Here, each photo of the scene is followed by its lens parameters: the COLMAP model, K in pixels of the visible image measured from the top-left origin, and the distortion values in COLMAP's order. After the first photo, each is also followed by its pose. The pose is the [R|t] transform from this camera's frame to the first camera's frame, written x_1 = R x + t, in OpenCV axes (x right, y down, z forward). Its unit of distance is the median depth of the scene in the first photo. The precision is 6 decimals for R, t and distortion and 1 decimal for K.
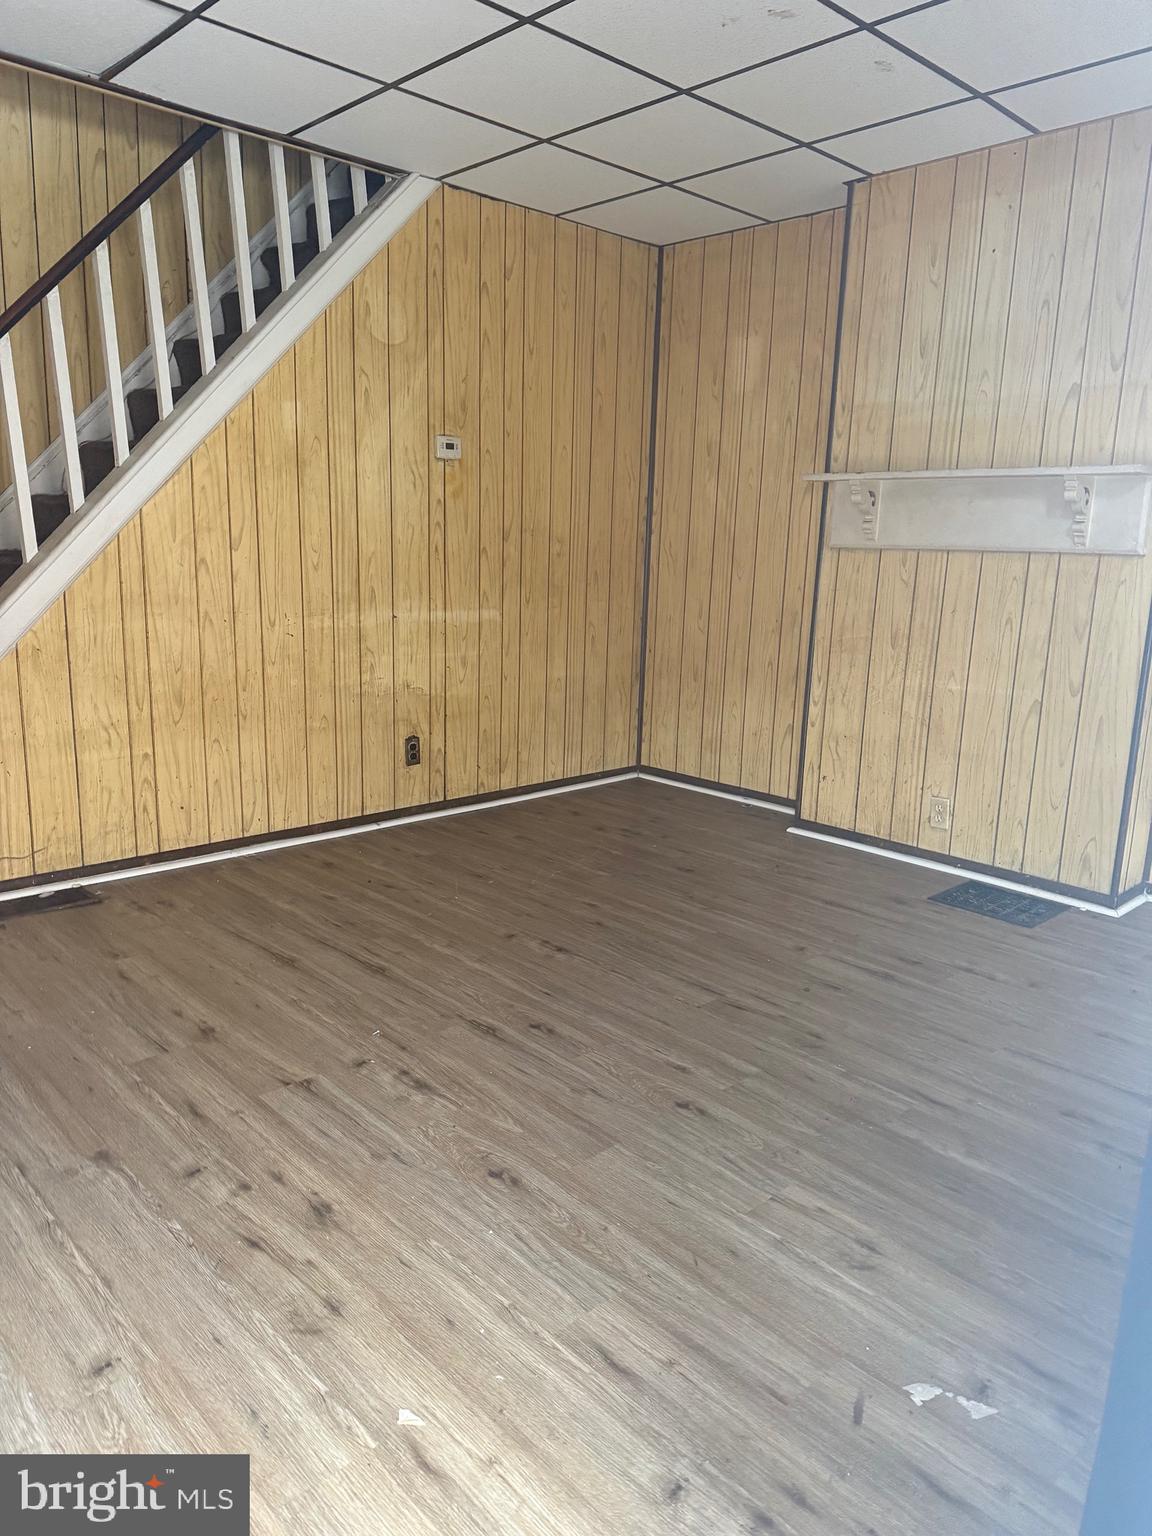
lens RADIAL K [[1101.6, 0, 576.0], [0, 1101.6, 768.0], [0, 0, 1]] dist [0.049200, 0.001290]
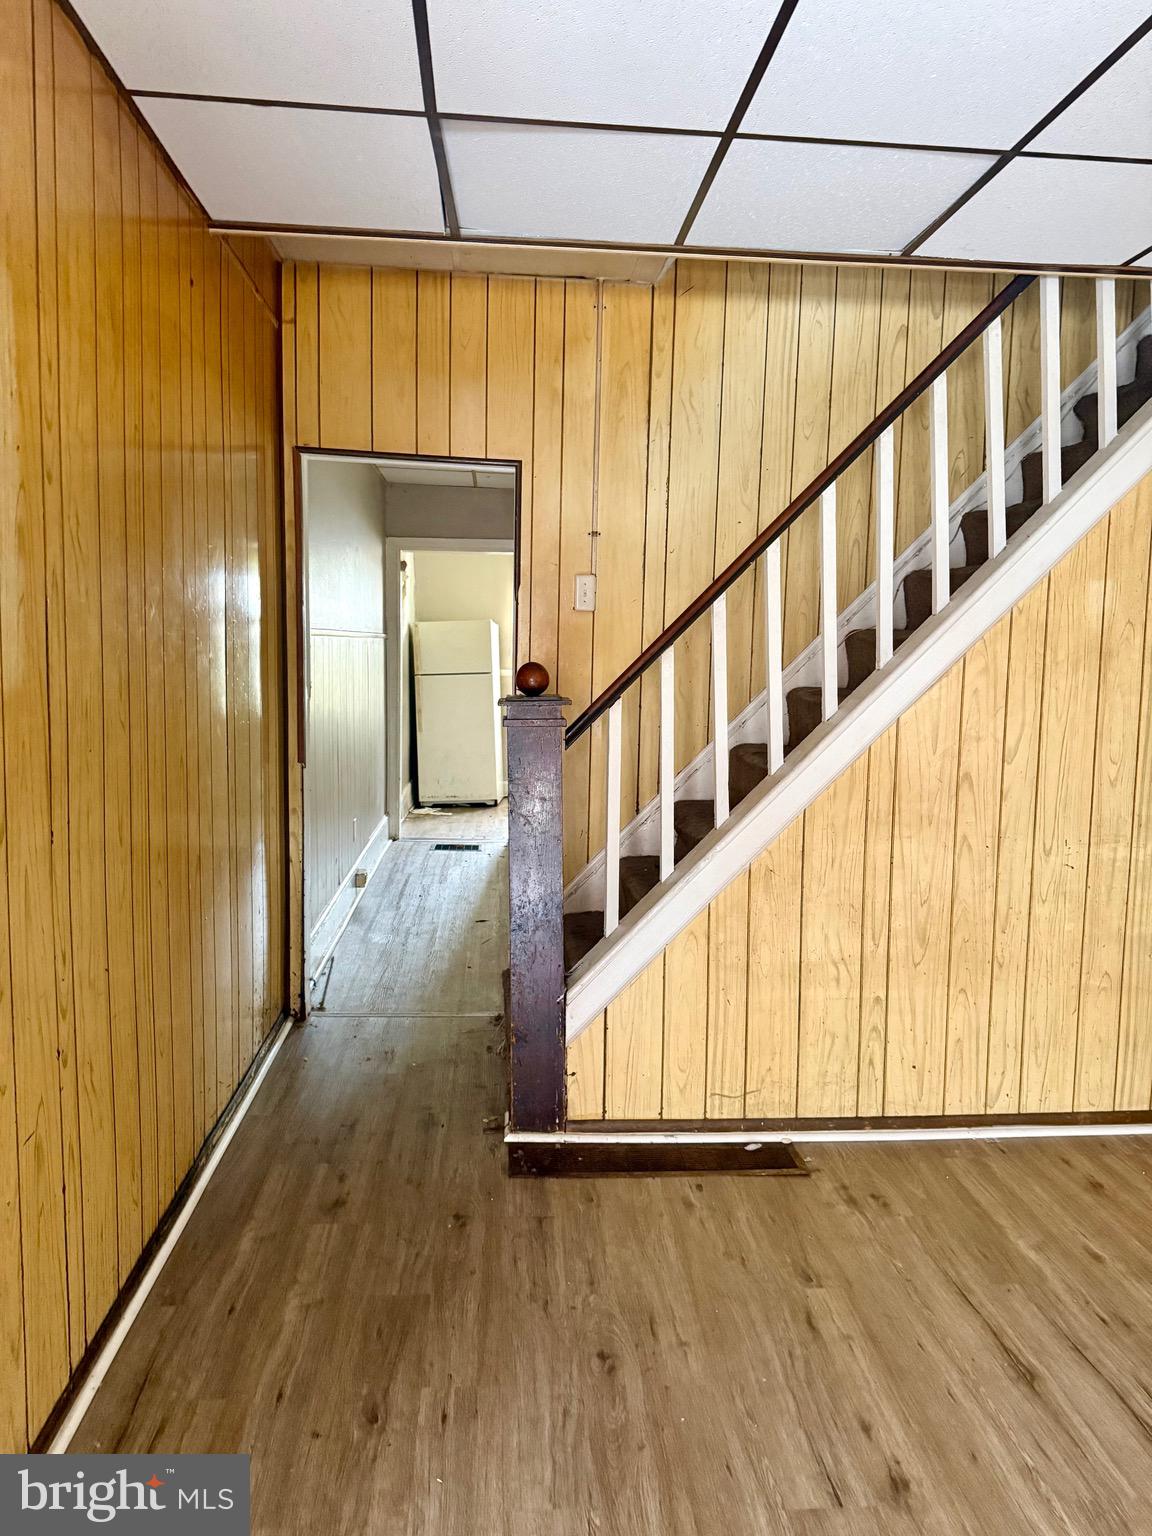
lens RADIAL K [[1130.3, 0, 579.3], [0, 1130.3, 742.7], [0, 0, 1]] dist [-0.000580, -0.047562]
pose [[0.789973, 0.043530, -0.611595, -0.055273], [-0.124448, 0.988098, -0.090418, -0.099510], [0.600380, 0.147539, 0.785987, 0.175081]]
